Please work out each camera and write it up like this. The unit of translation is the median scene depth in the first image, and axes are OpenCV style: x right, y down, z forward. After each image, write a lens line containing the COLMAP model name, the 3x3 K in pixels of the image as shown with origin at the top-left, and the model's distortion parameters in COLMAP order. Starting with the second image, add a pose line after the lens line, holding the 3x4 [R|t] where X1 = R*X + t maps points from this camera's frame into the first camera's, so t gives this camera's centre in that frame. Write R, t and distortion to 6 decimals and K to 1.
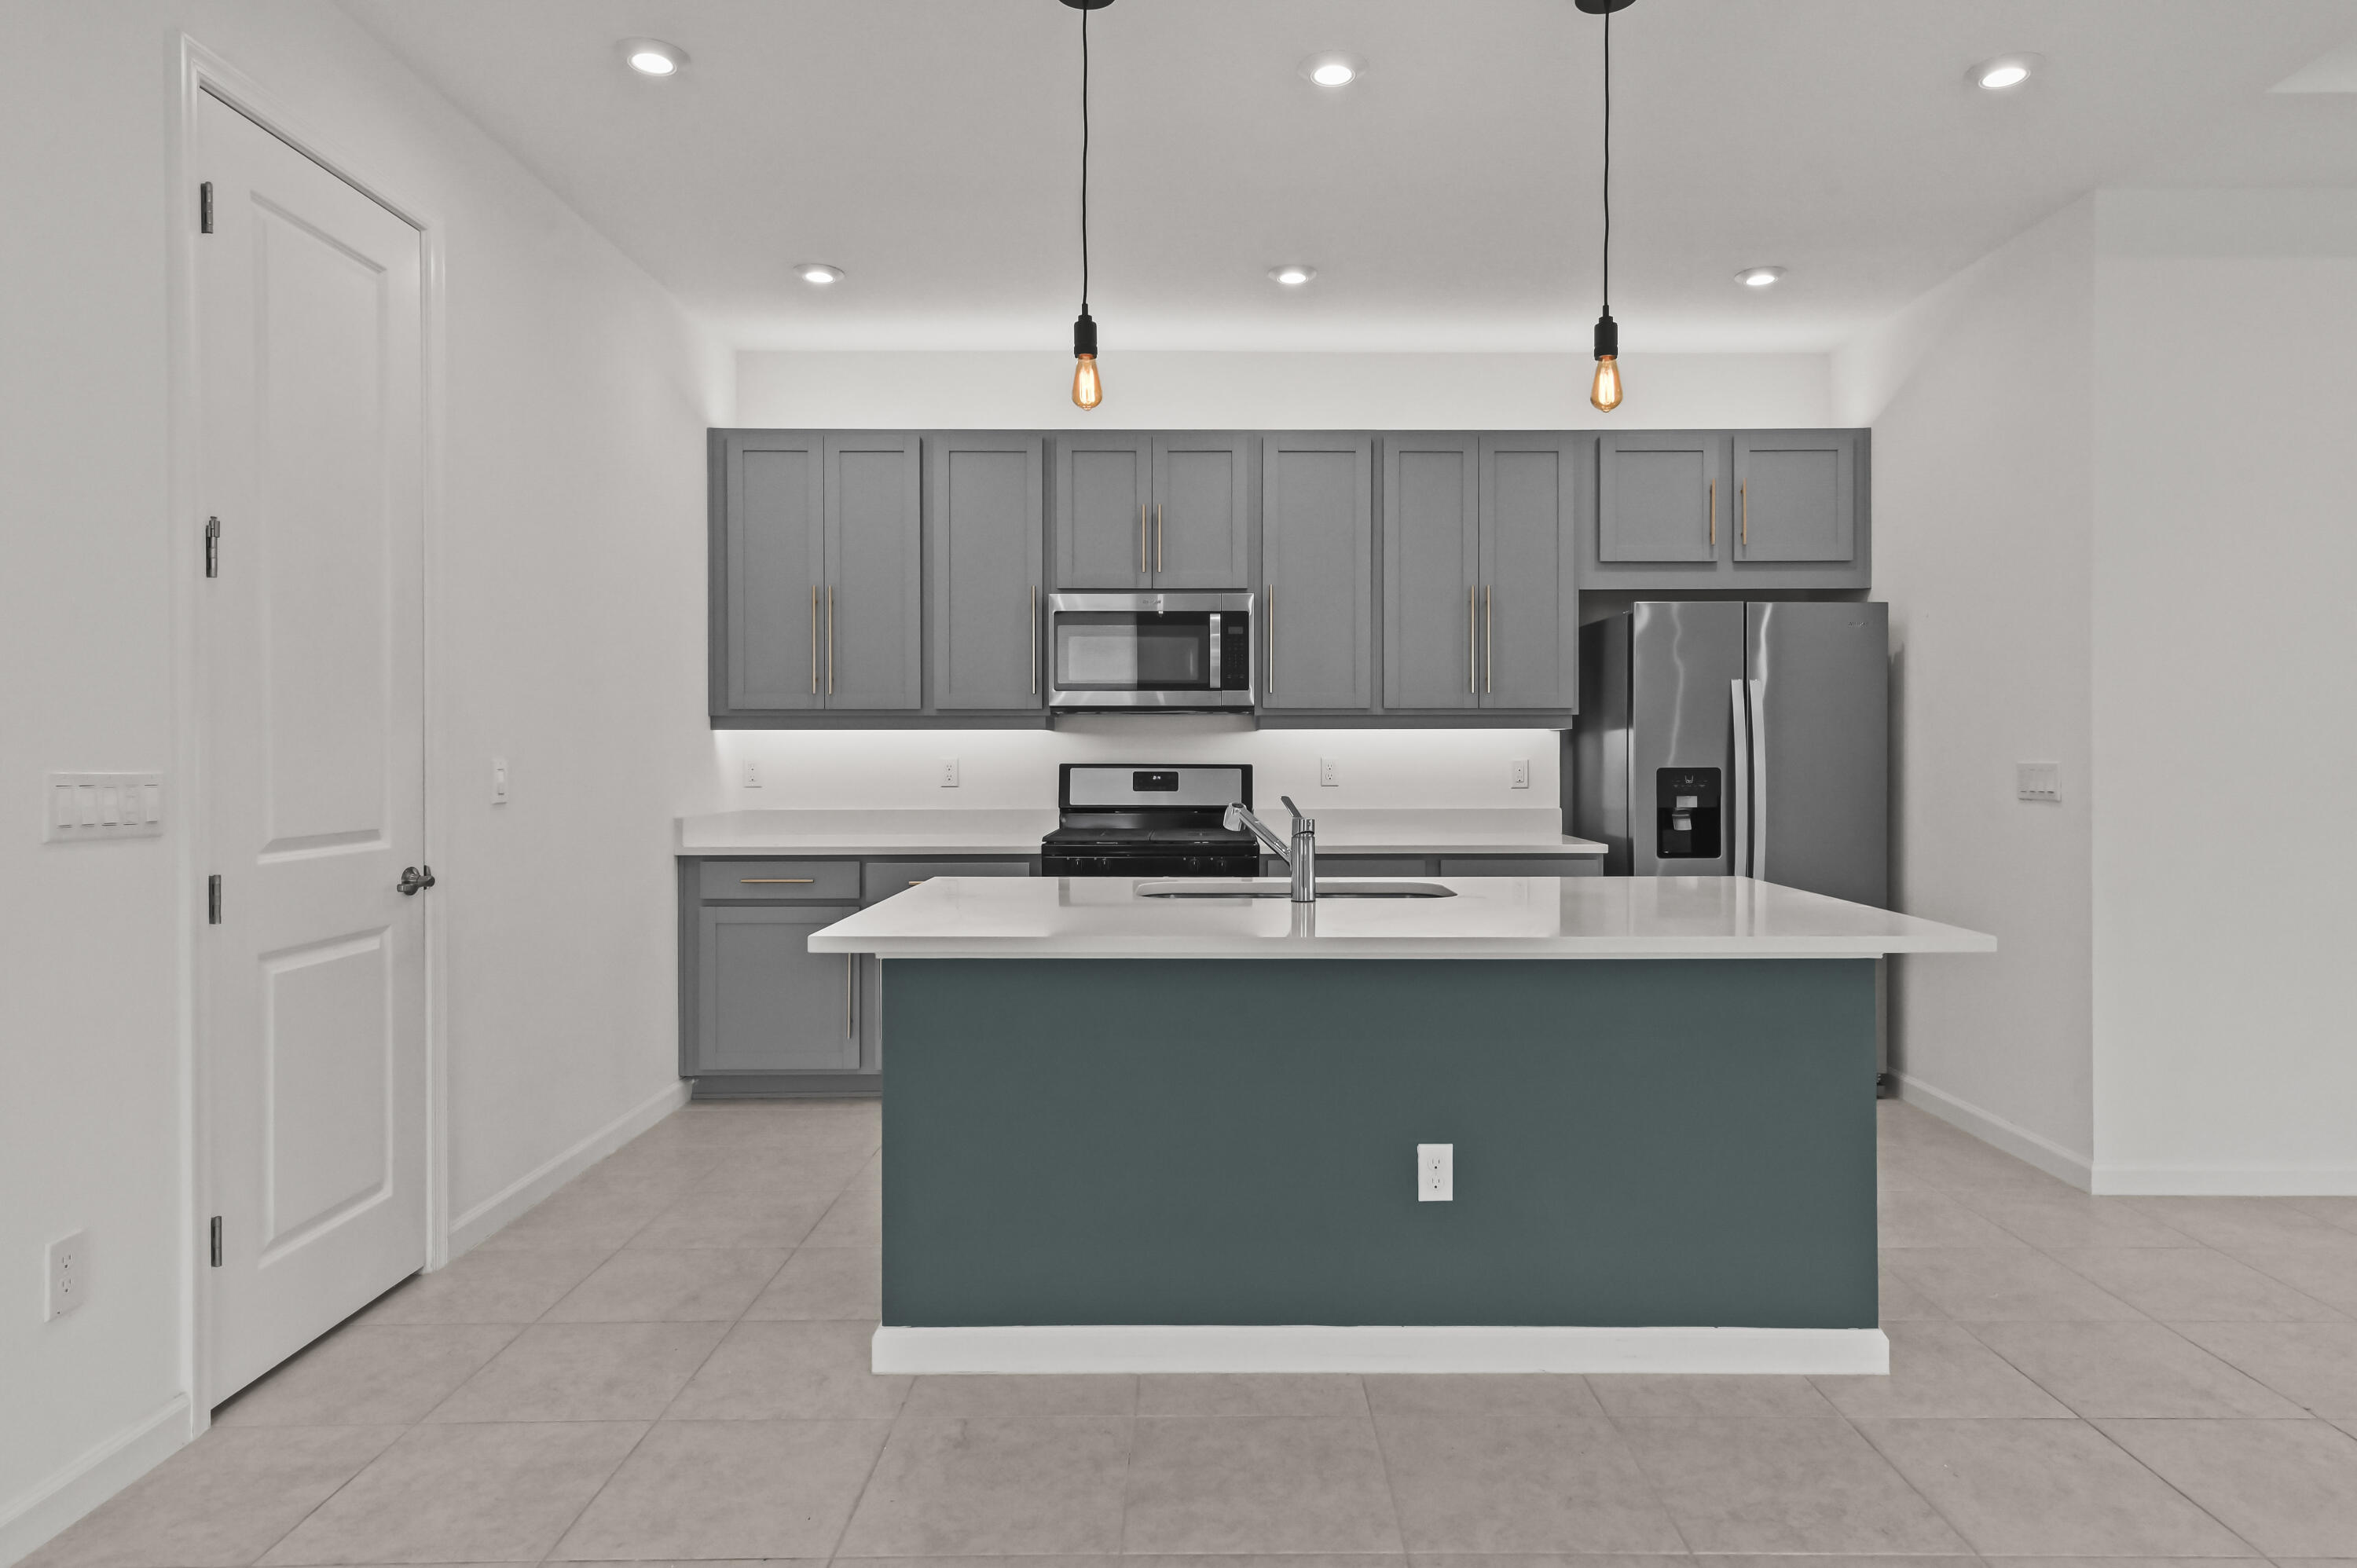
lens RADIAL K [[1383.7, 0, 1215.8], [0, 1383.7, 755.6], [0, 0, 1]] dist [0.015735, 0.000782]
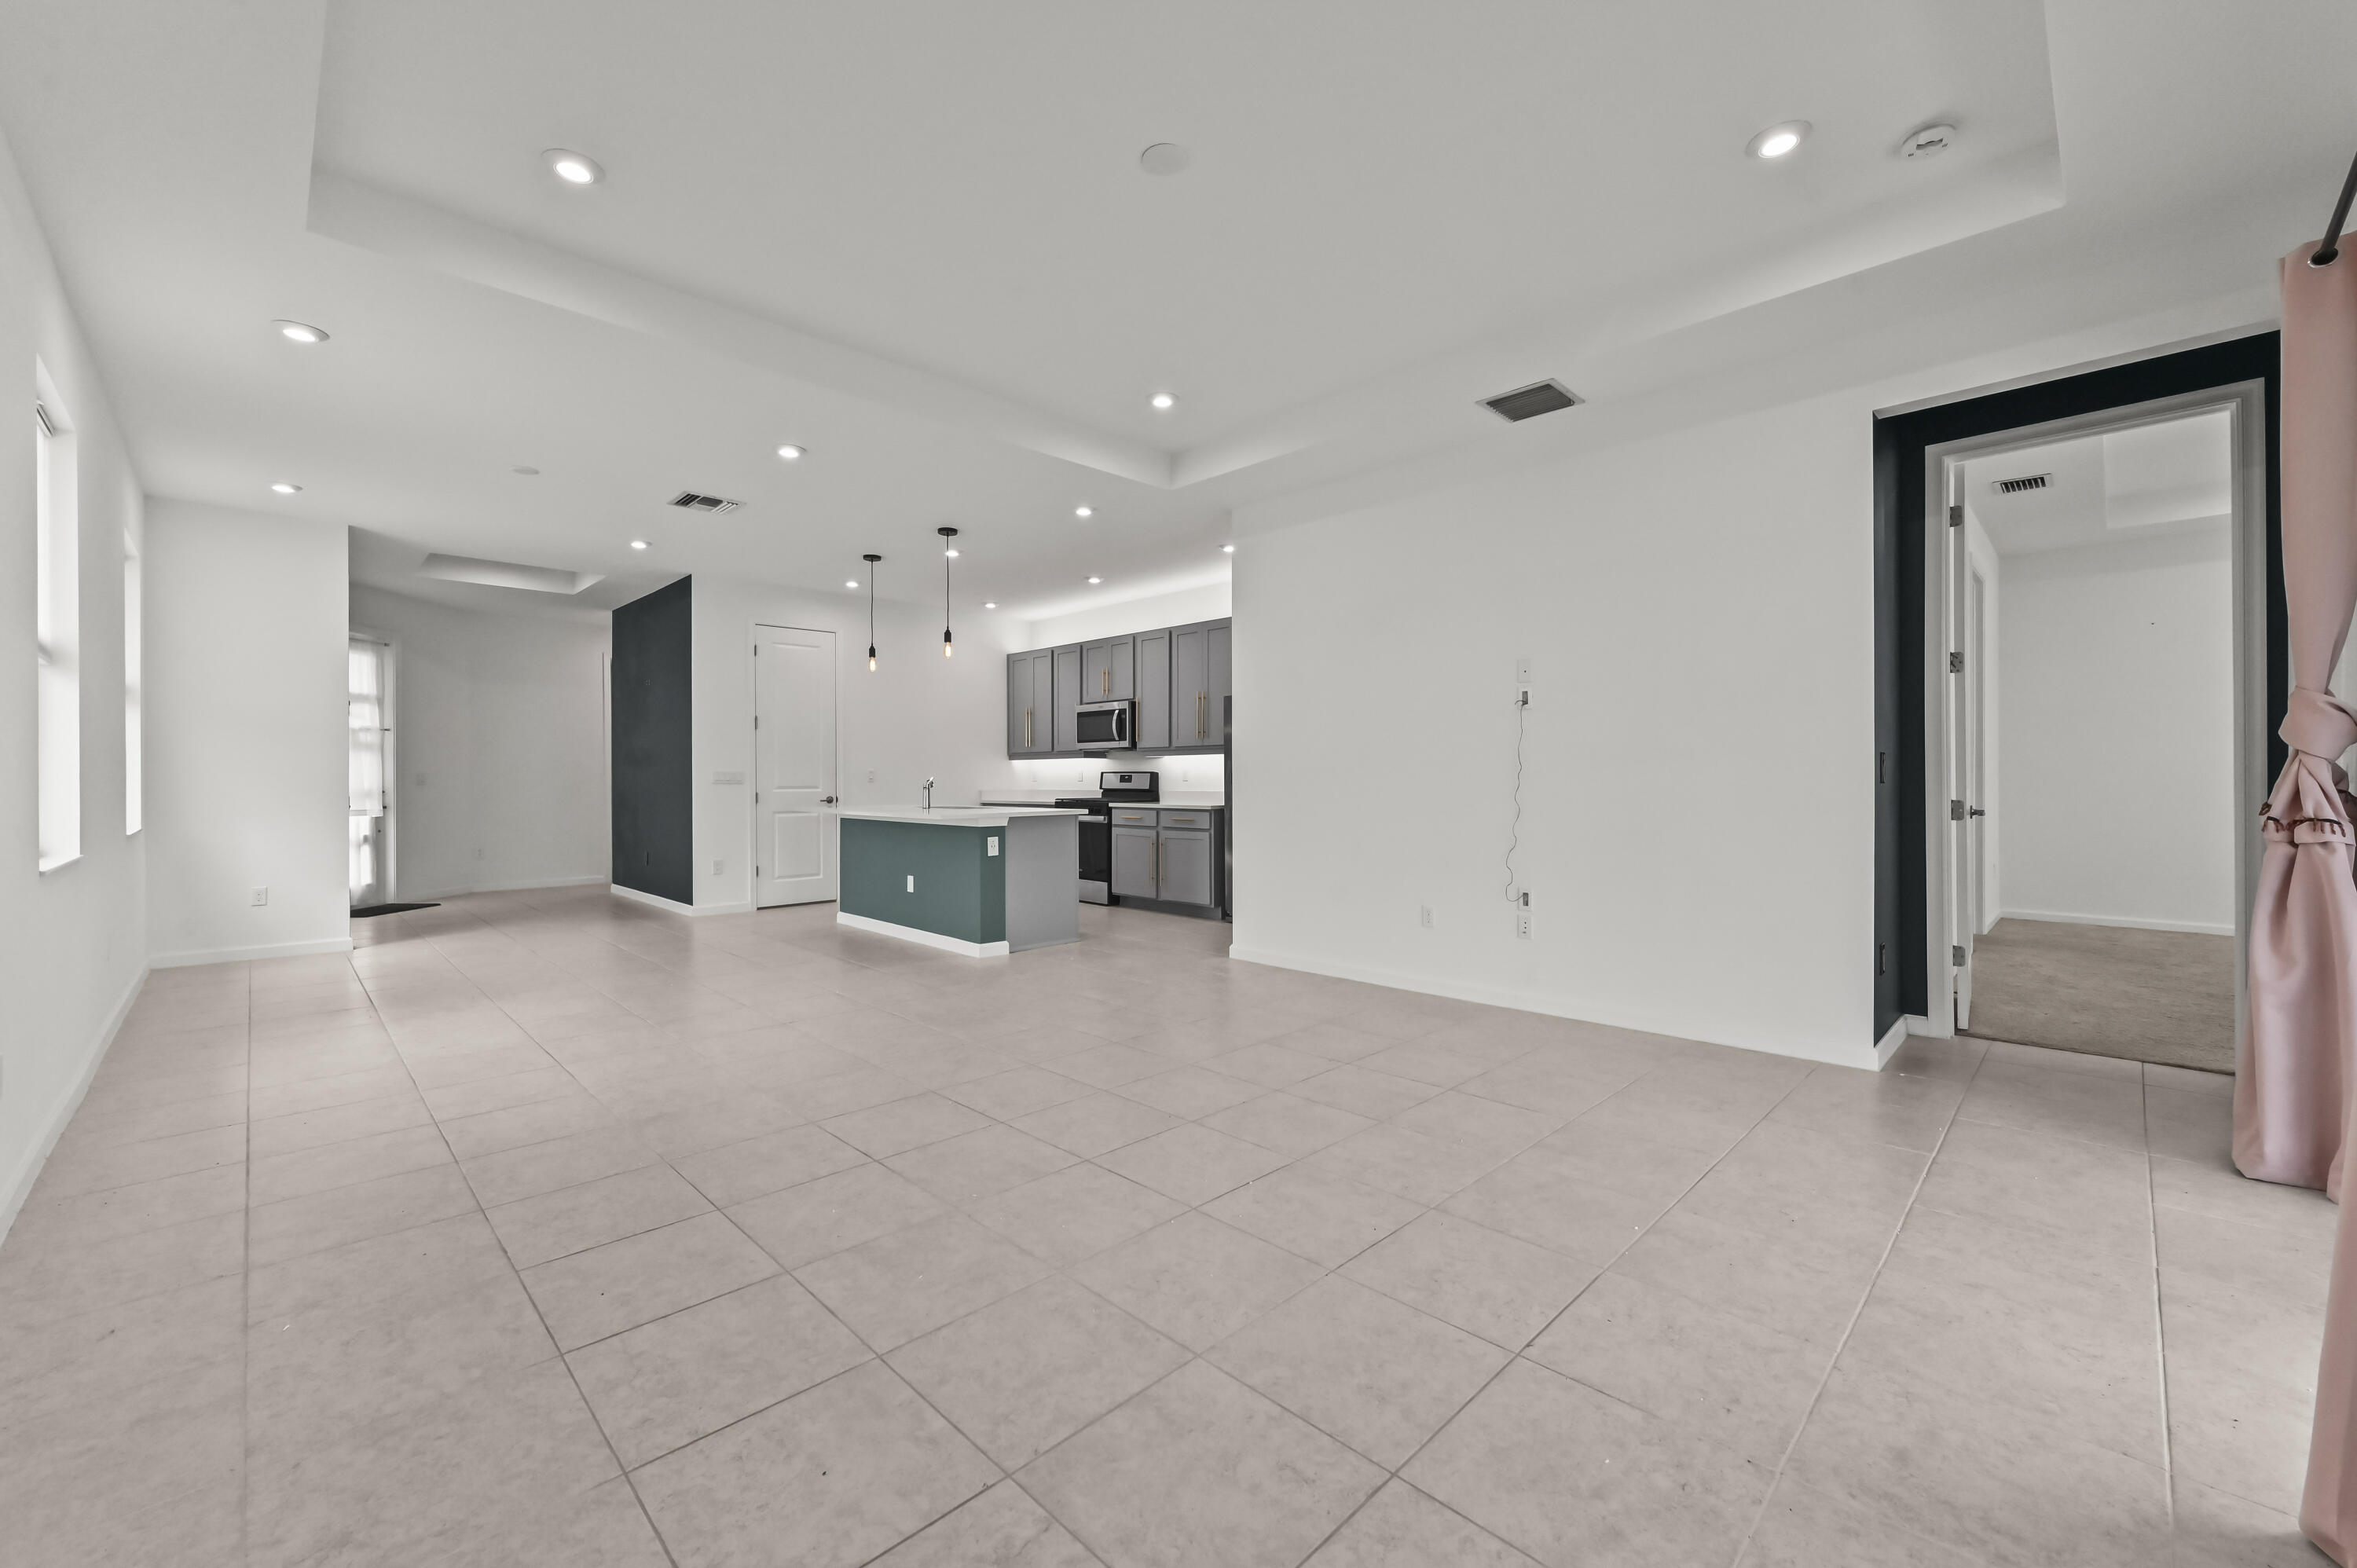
lens RADIAL K [[931.0, 0, 1183.7], [0, 931.0, 779.4], [0, 0, 1]] dist [0.001122, -0.000668]
pose [[0.702823, 0.000400, -0.711365, 1.295311], [-0.001225, 0.999999, -0.000648, 0.022174], [0.711364, 0.001326, 0.702823, -0.084086]]
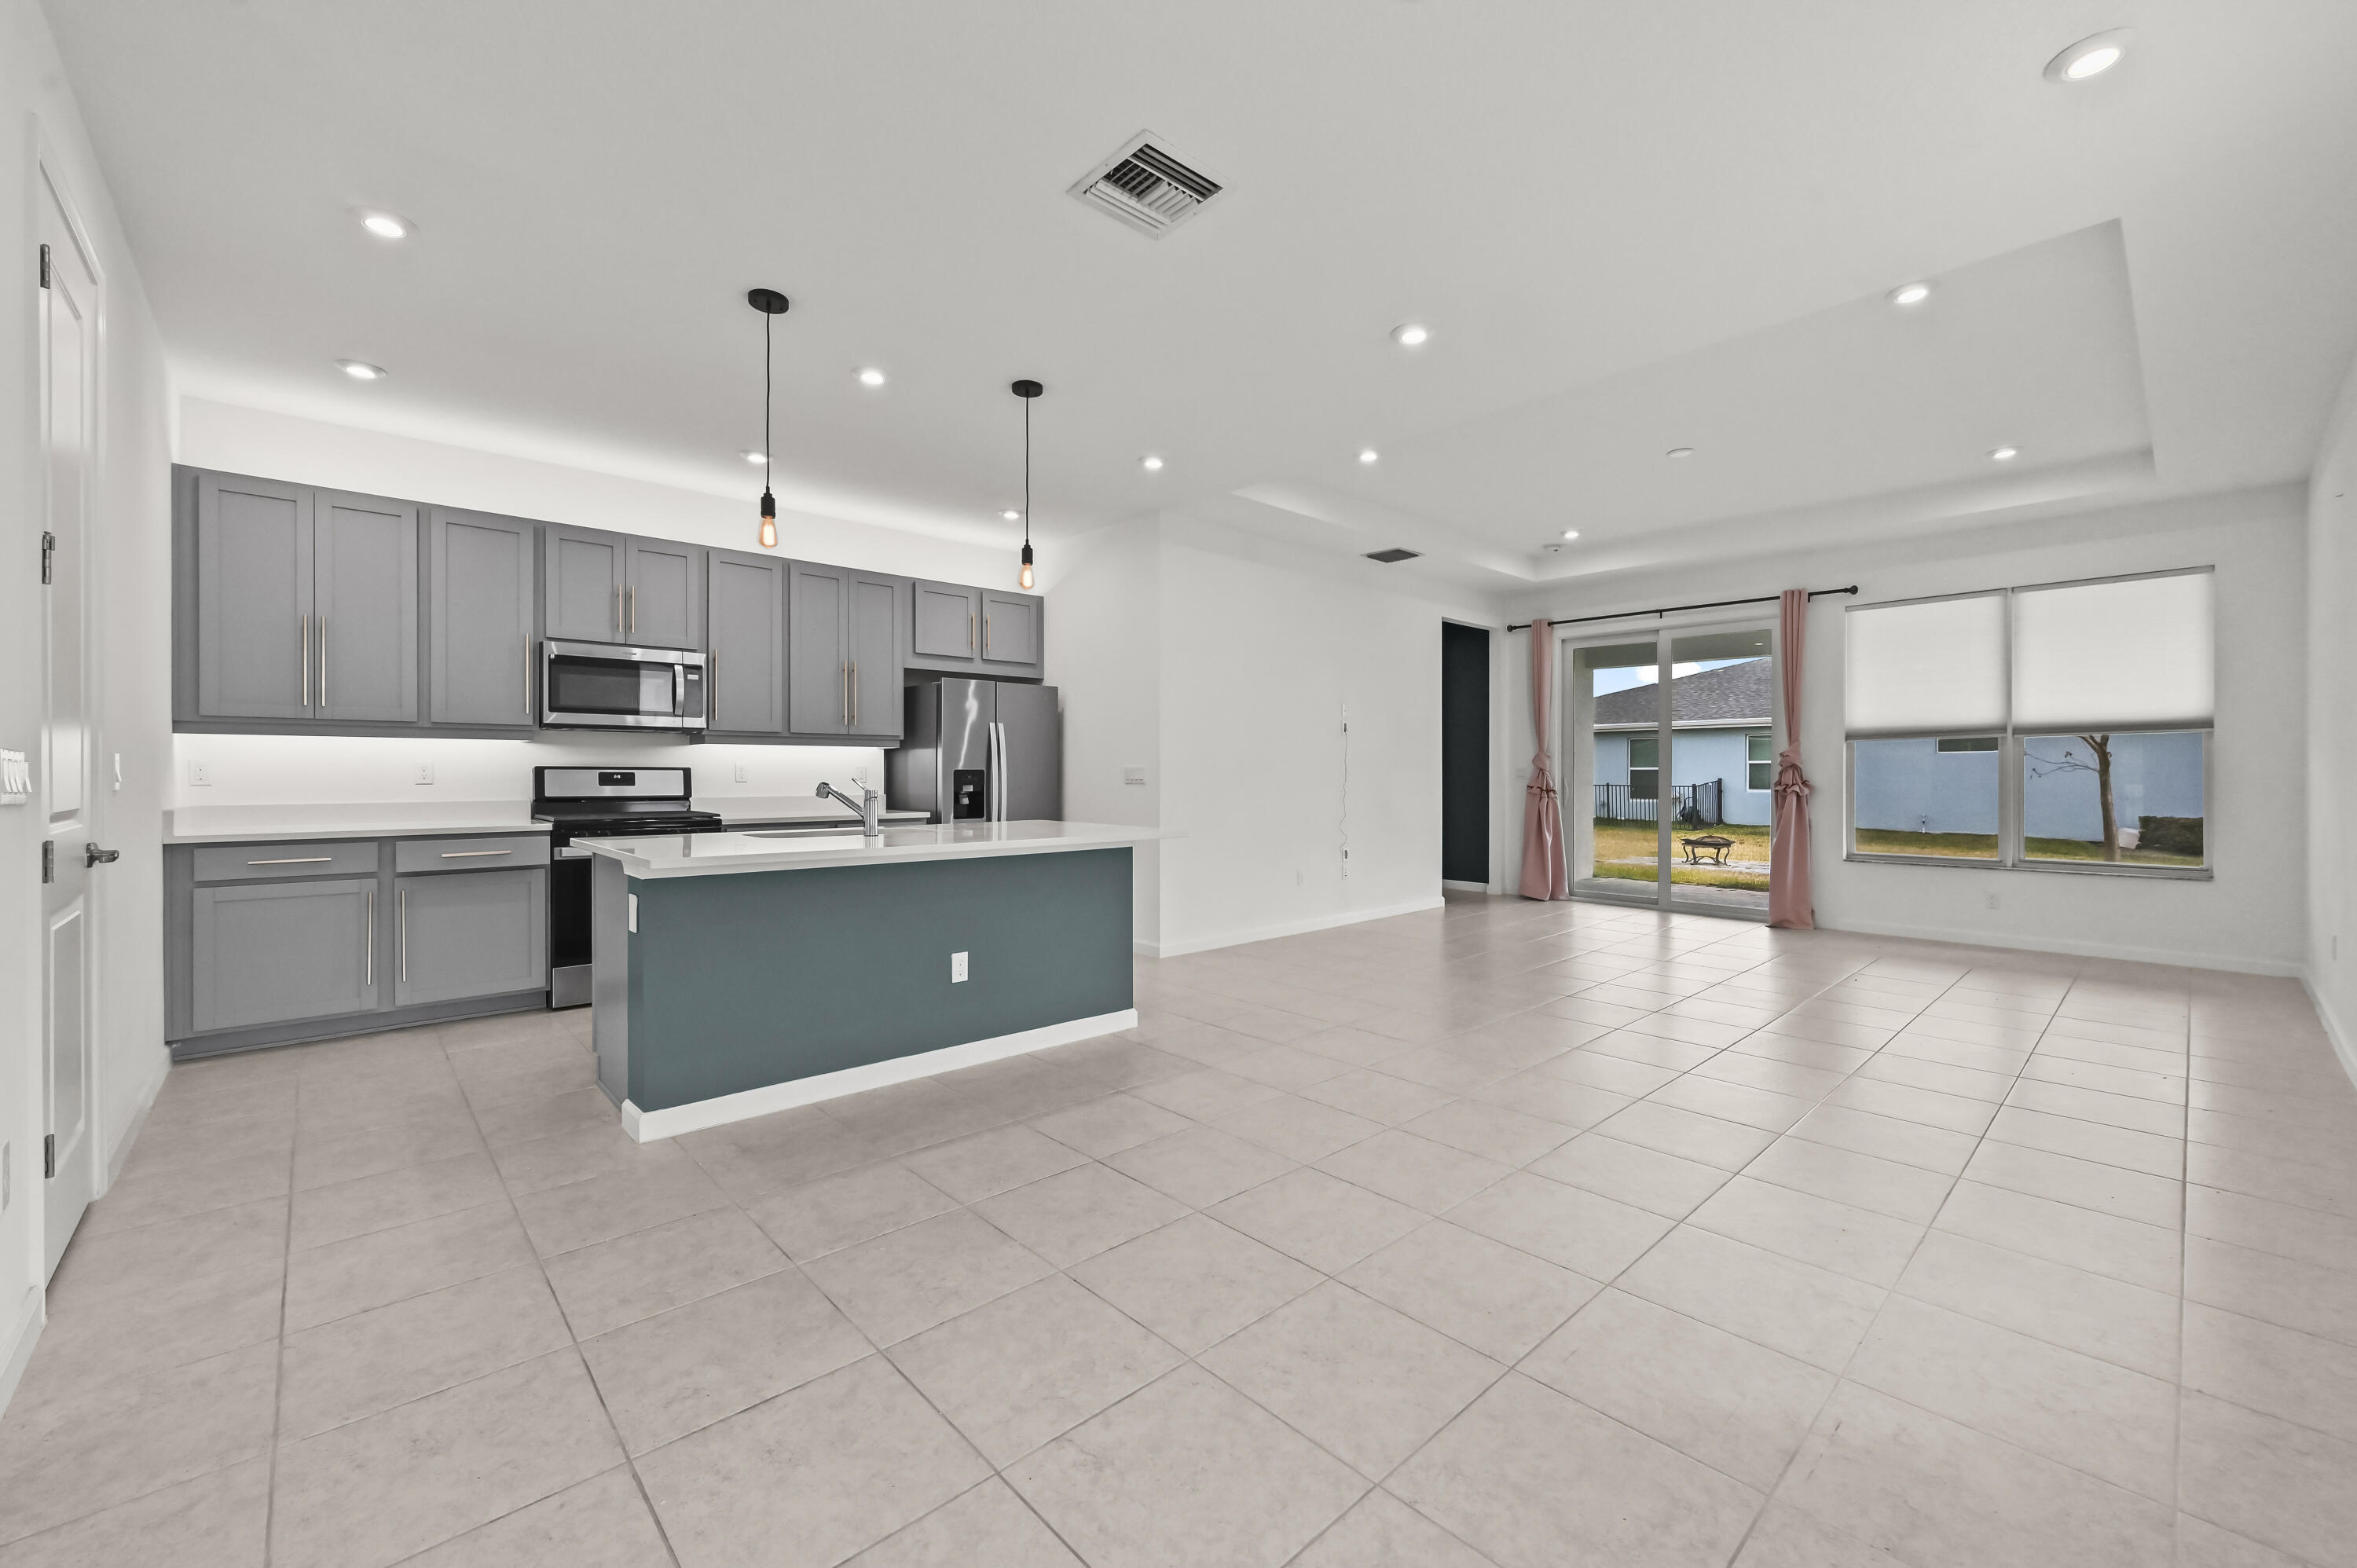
lens RADIAL K [[931.0, 0, 1177.1], [0, 931.0, 775.4], [0, 0, 1]] dist [0.001122, -0.000668]
pose [[0.744099, 0.000204, 0.668069, -0.276937], [-0.000013, 1.000000, -0.000291, 0.016507], [-0.668069, 0.000208, 0.744099, -0.104249]]
